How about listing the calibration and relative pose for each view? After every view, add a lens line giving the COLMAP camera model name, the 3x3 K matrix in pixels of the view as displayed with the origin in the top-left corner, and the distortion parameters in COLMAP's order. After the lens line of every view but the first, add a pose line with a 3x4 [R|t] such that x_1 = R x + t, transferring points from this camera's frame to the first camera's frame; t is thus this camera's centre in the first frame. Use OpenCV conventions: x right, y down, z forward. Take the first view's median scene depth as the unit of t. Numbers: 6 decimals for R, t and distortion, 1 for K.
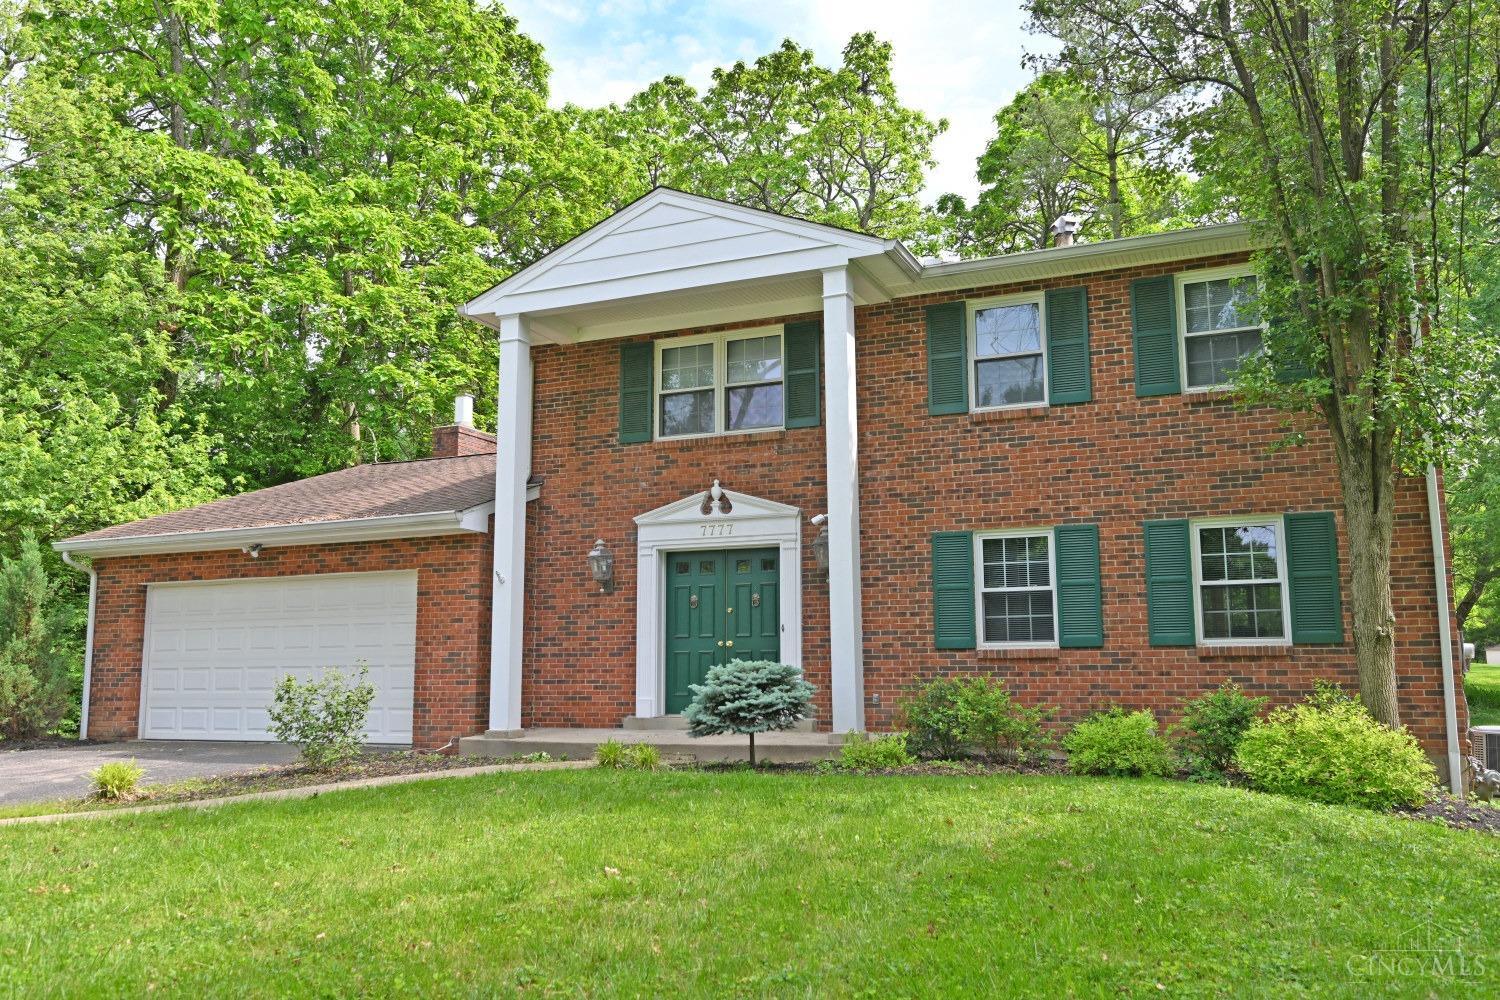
lens RADIAL K [[1145.3, 0, 750.0], [0, 1145.3, 500.0], [0, 0, 1]] dist [-0.003057, -0.001900]
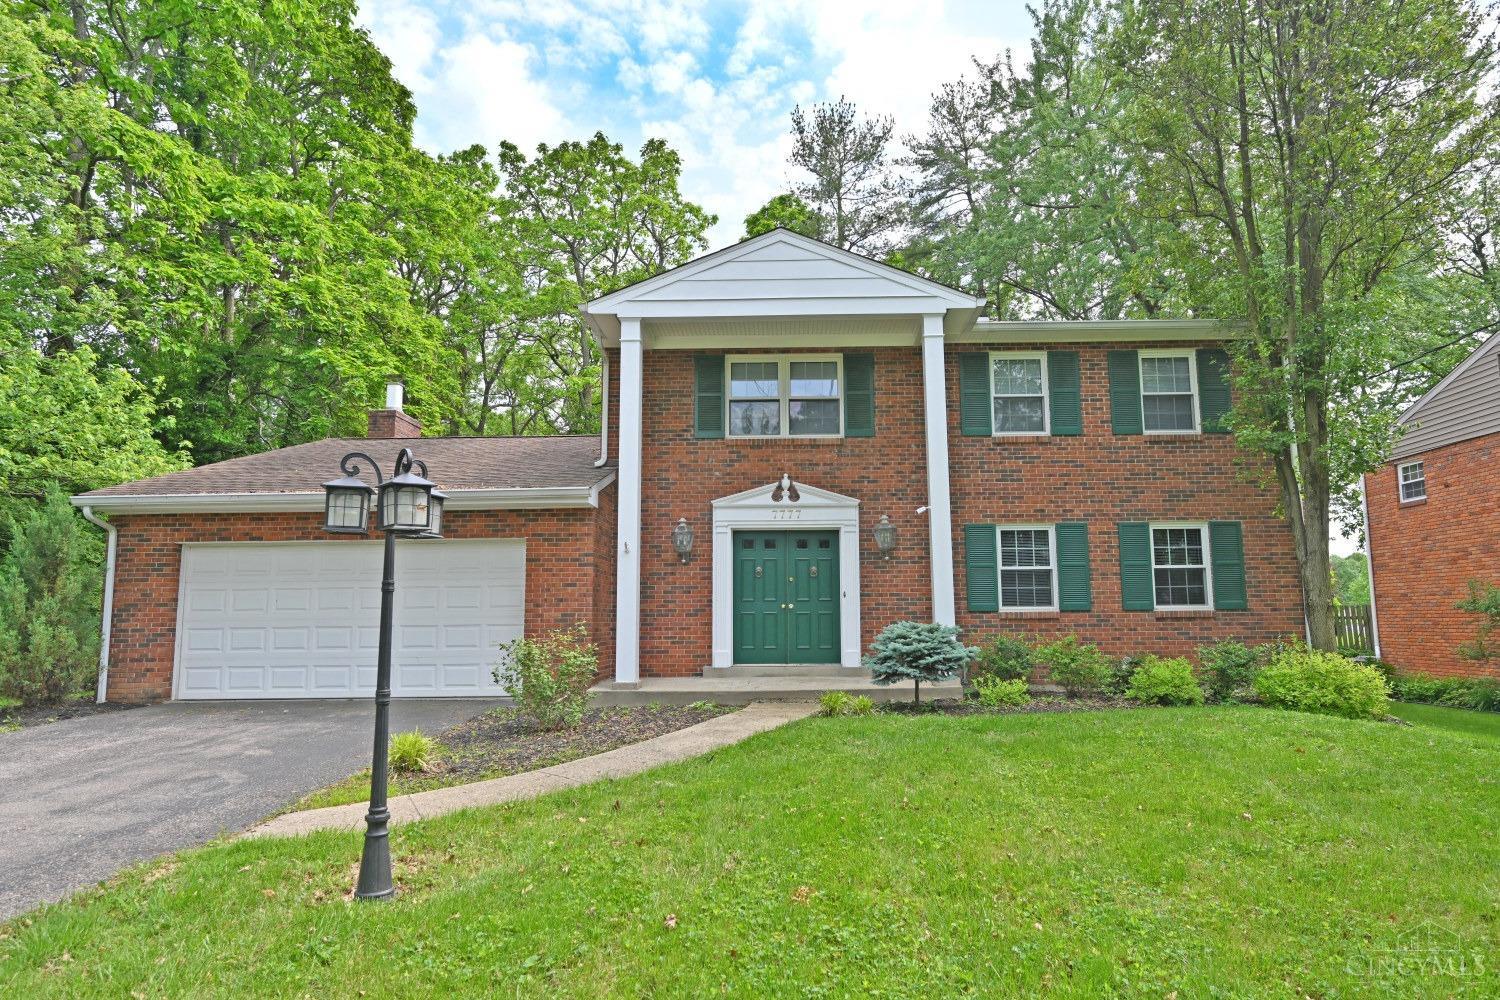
lens RADIAL K [[829.8, 0, 763.5], [0, 829.8, 512.0], [0, 0, 1]] dist [-0.001603, 0.000015]
pose [[0.929601, 0.044697, 0.365848, -0.374025], [-0.051728, 0.998617, 0.009433, 0.016251], [-0.364921, -0.027694, 0.930627, 0.175090]]
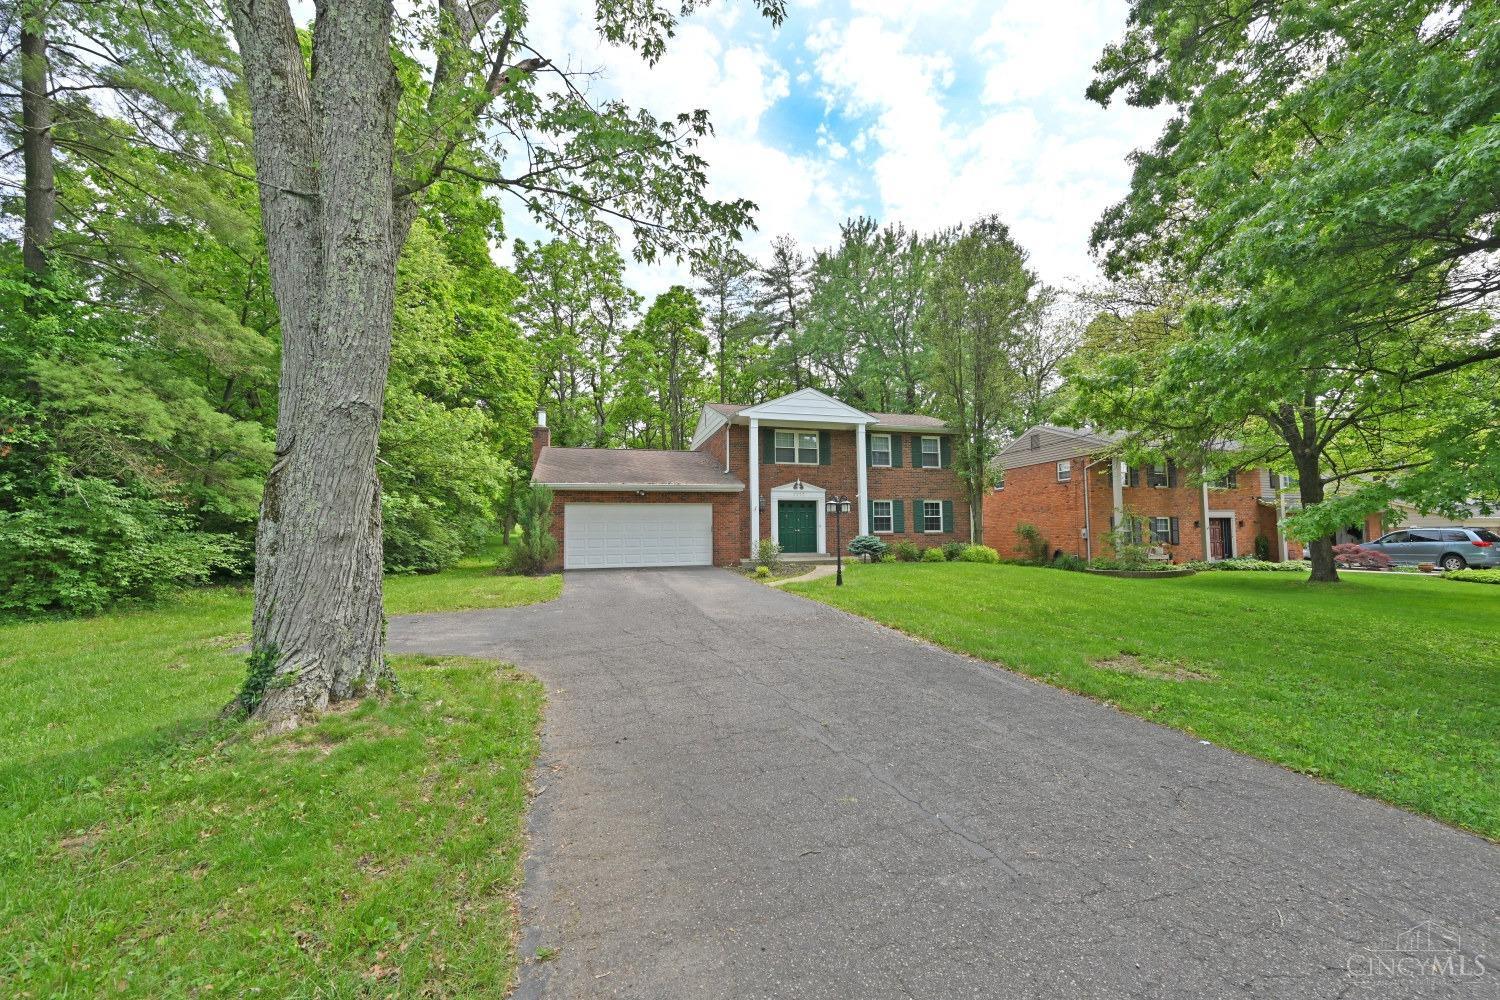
lens RADIAL K [[587.8, 0, 747.9], [0, 587.8, 500.3], [0, 0, 1]] dist [-0.001561, 0.000142]
pose [[0.785590, 0.039052, 0.617514, -1.120374], [-0.084433, 0.995437, 0.044461, -0.017970], [-0.612960, -0.087066, 0.785302, -0.181216]]
